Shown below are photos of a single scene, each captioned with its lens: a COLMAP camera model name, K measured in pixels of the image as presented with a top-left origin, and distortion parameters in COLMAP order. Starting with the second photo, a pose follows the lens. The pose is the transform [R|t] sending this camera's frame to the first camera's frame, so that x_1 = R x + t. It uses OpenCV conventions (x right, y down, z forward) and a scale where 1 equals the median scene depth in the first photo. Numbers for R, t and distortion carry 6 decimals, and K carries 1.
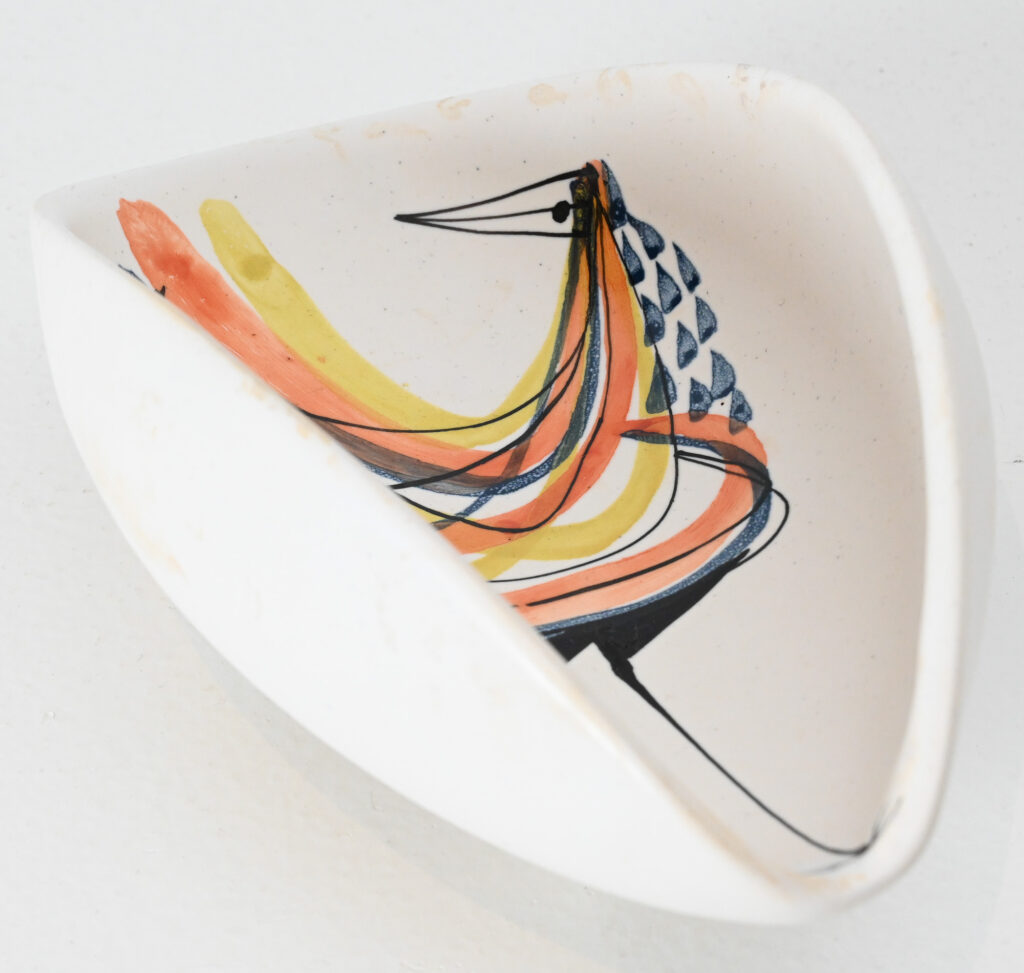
lens RADIAL K [[3708.4, 0, 465.0], [0, 3708.4, 486.3], [0, 0, 1]] dist [0.018615, 0.183530]
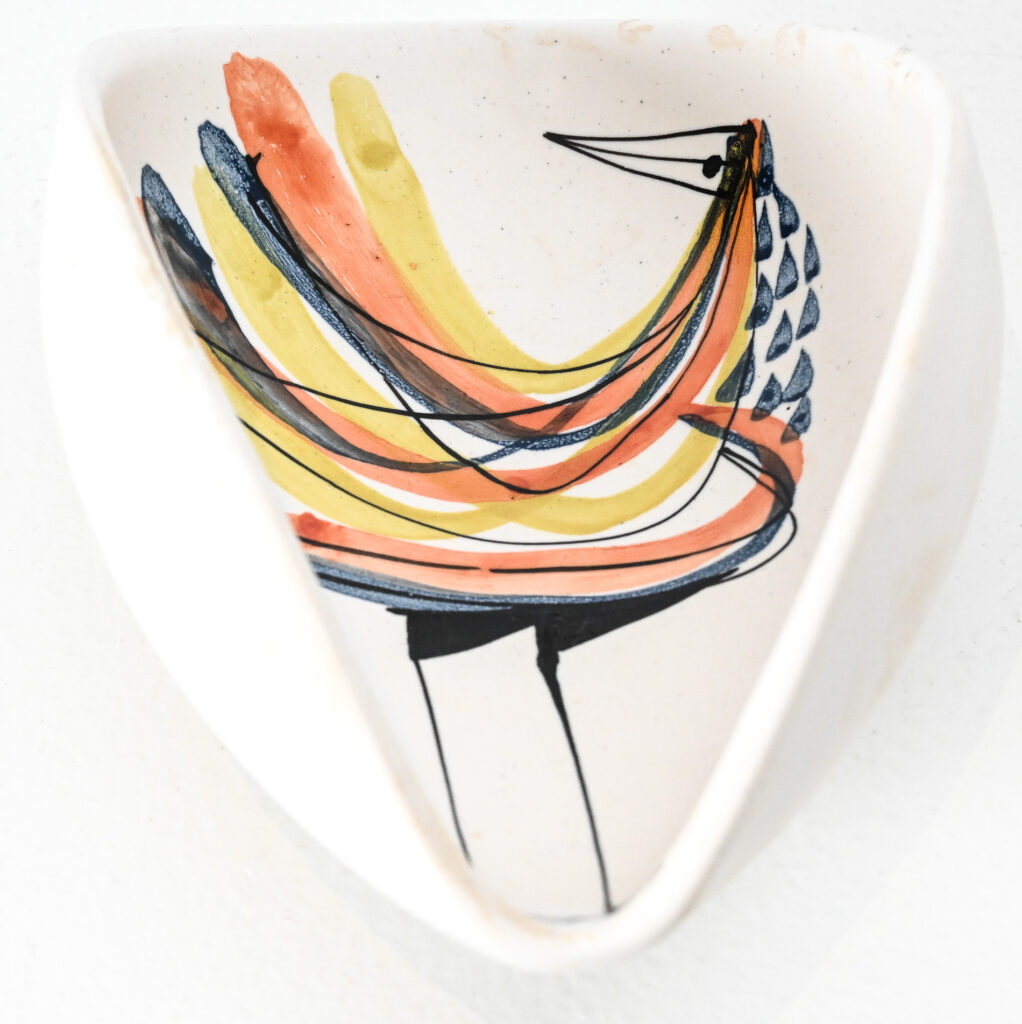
lens RADIAL K [[3920.3, 0, 511.0], [0, 3920.3, 512.0], [0, 0, 1]] dist [0.170954, -1.037755]
pose [[0.945034, 0.232502, -0.229898, 0.231112], [-0.223166, 0.972531, 0.066187, -0.045809], [0.238971, -0.011243, 0.970962, 0.044942]]
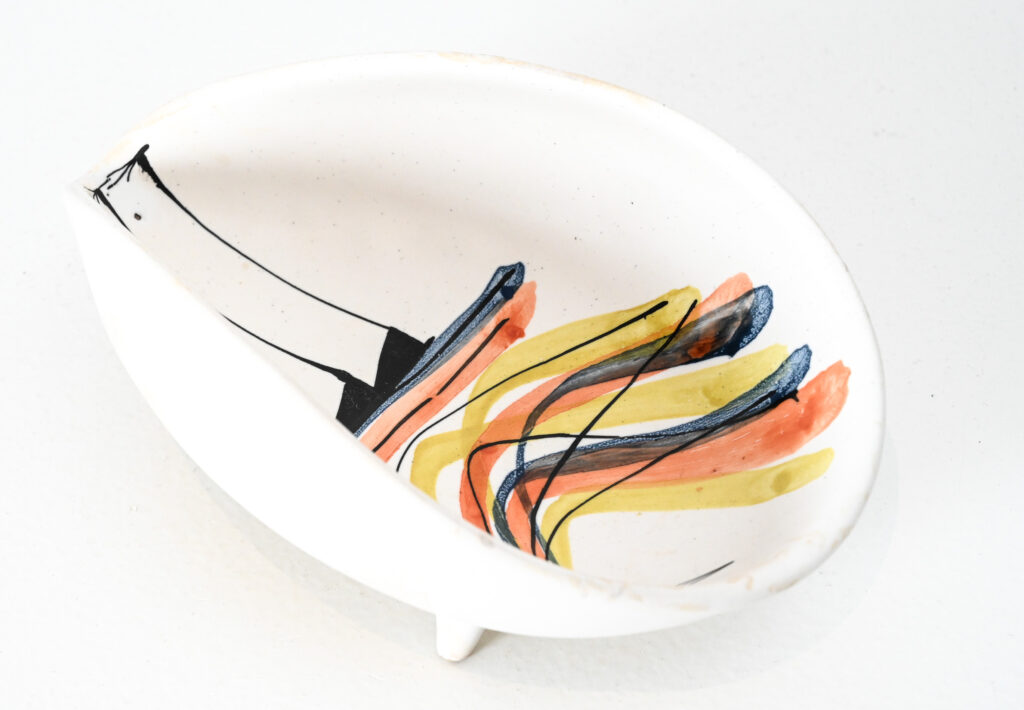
lens RADIAL K [[2678.4, 0, 343.9], [0, 2678.4, 385.5], [0, 0, 1]] dist [0.078424, 0.600906]
pose [[-0.859660, 0.384258, -0.336645, 0.391515], [-0.288501, 0.178673, 0.940661, -0.934311], [0.421606, 0.905772, -0.042740, 0.972039]]
